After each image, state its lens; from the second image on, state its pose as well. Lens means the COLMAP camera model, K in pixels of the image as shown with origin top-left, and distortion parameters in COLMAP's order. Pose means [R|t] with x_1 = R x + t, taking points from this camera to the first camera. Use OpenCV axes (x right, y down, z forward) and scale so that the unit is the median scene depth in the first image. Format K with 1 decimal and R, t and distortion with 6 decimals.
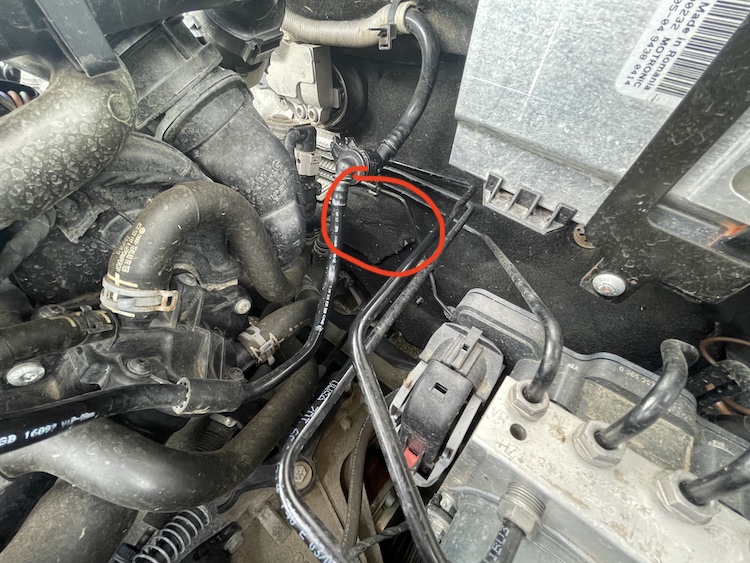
lens RADIAL K [[301.1, 0, 375.0], [0, 301.1, 281.5], [0, 0, 1]] dist [-0.001188, -0.000107]
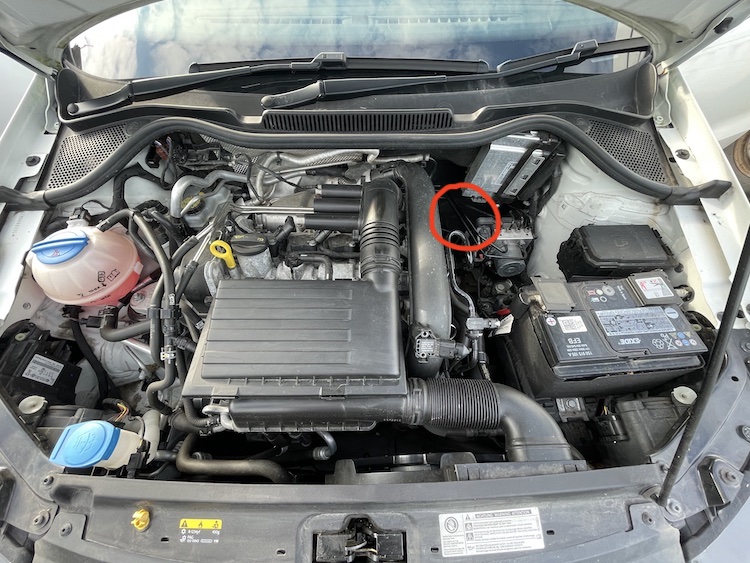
lens RADIAL K [[301.1, 0, 375.0], [0, 301.1, 281.5], [0, 0, 1]] dist [-0.001188, -0.000107]
pose [[0.758878, -0.556135, 0.338847, -2.743475], [0.453572, 0.824729, 0.337777, -1.336055], [-0.467307, -0.102640, 0.878117, -2.271899]]
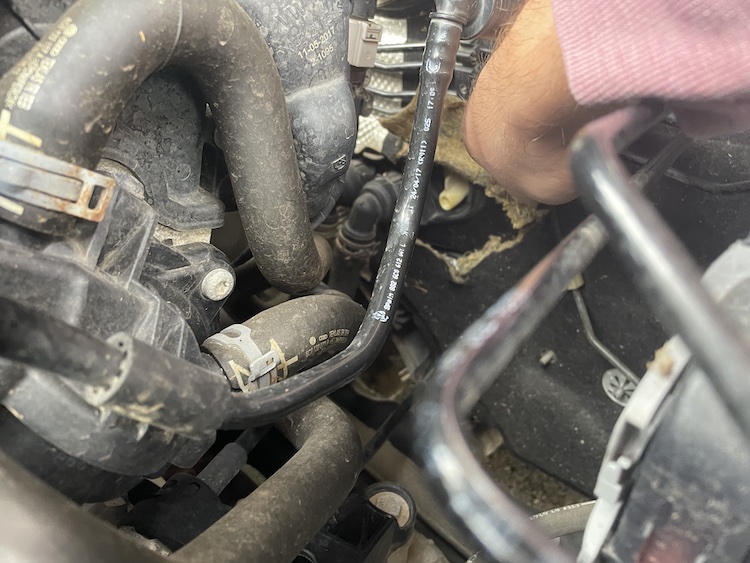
lens RADIAL K [[571.9, 0, 375.0], [0, 571.9, 281.5], [0, 0, 1]] dist [0.072484, -0.111299]
pose [[0.996623, 0.046581, -0.067622, -0.178360], [-0.057616, 0.983463, -0.171703, 0.302734], [0.058506, 0.175019, 0.982825, 0.164951]]
